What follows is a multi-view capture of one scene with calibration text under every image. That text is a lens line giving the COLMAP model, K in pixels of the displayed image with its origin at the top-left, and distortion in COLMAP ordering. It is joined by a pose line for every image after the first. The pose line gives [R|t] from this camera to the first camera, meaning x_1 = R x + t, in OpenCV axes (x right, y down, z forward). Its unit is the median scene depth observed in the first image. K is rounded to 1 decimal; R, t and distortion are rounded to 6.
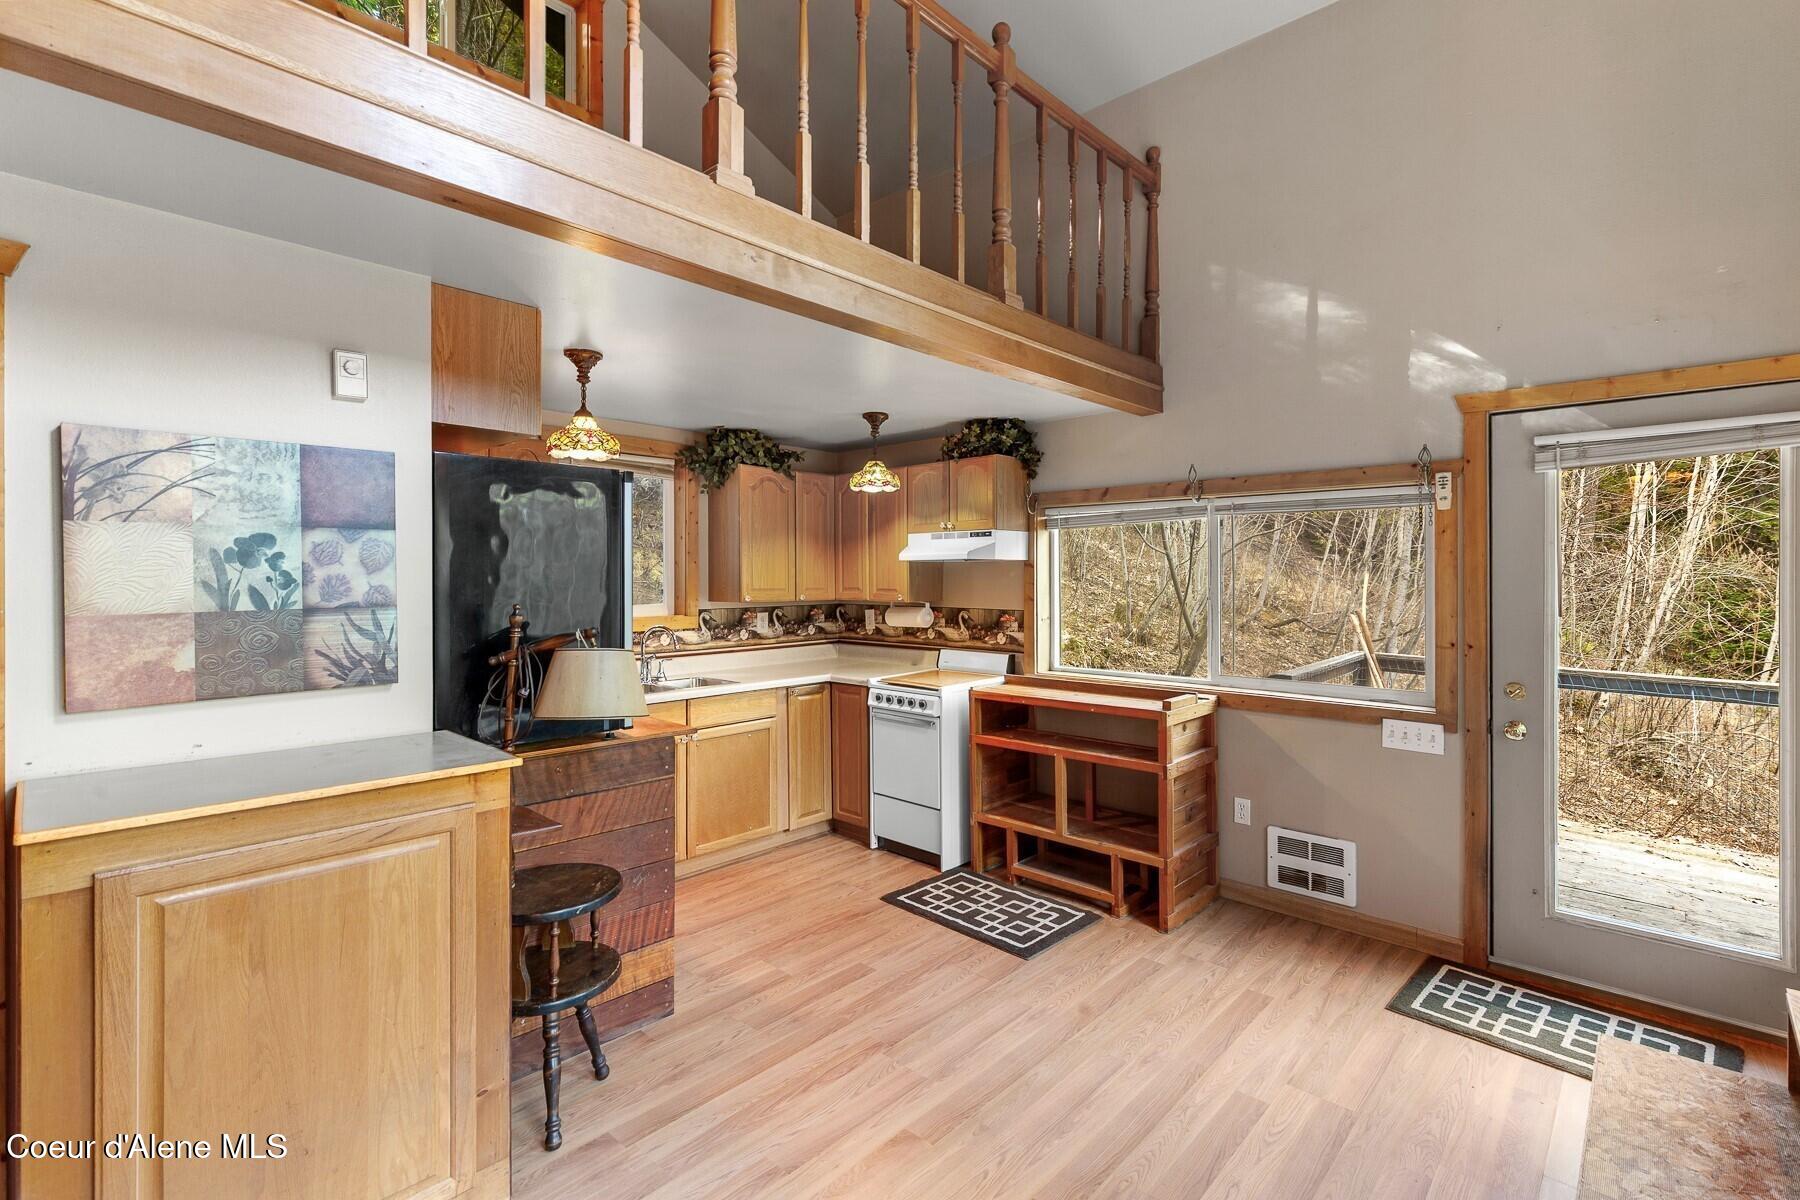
lens RADIAL K [[827.4, 0, 925.2], [0, 827.4, 575.8], [0, 0, 1]] dist [0.005100, -0.000380]
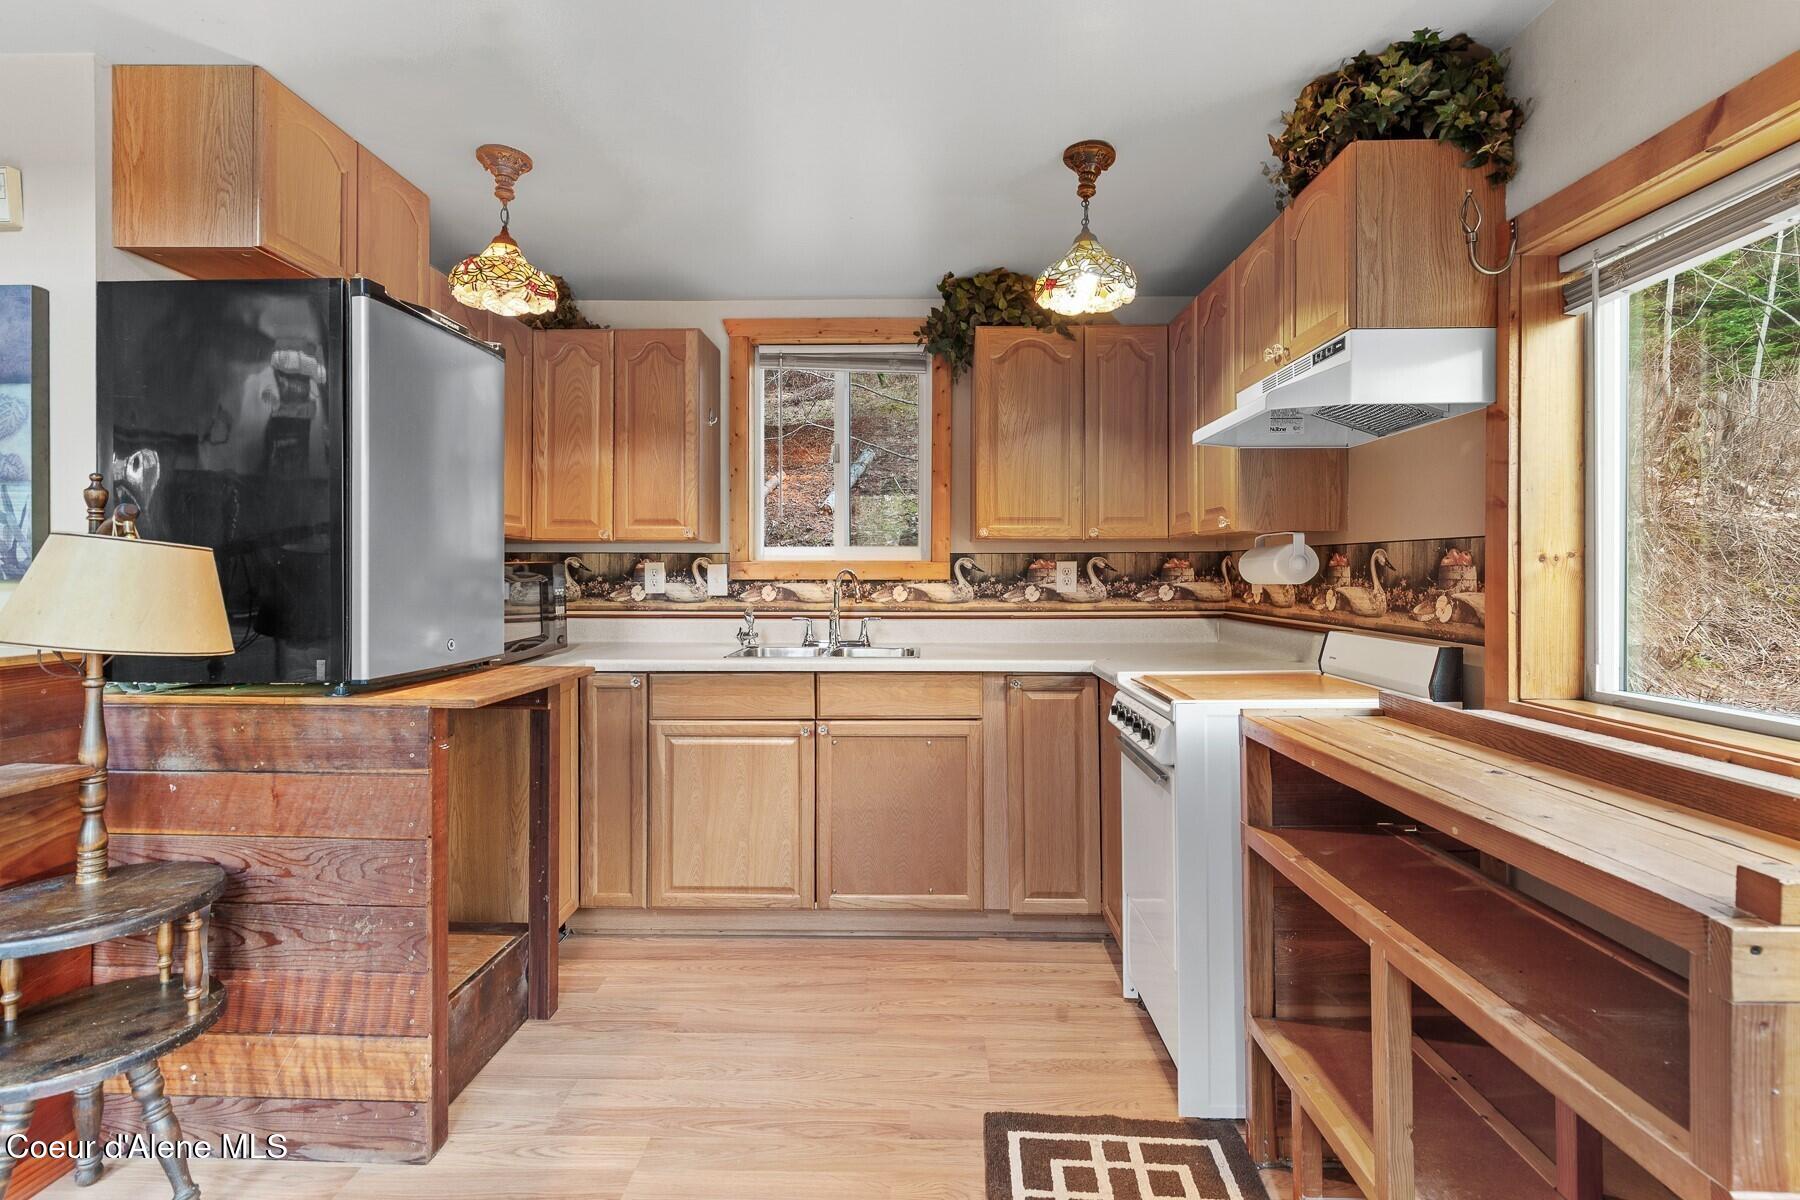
lens RADIAL K [[827.4, 0, 905.4], [0, 827.4, 574.0], [0, 0, 1]] dist [0.005100, -0.000380]
pose [[0.648661, 0.001519, -0.761076, 0.235809], [-0.000179, 0.999998, 0.001843, 0.058615], [0.761077, -0.001060, 0.648661, 0.535492]]
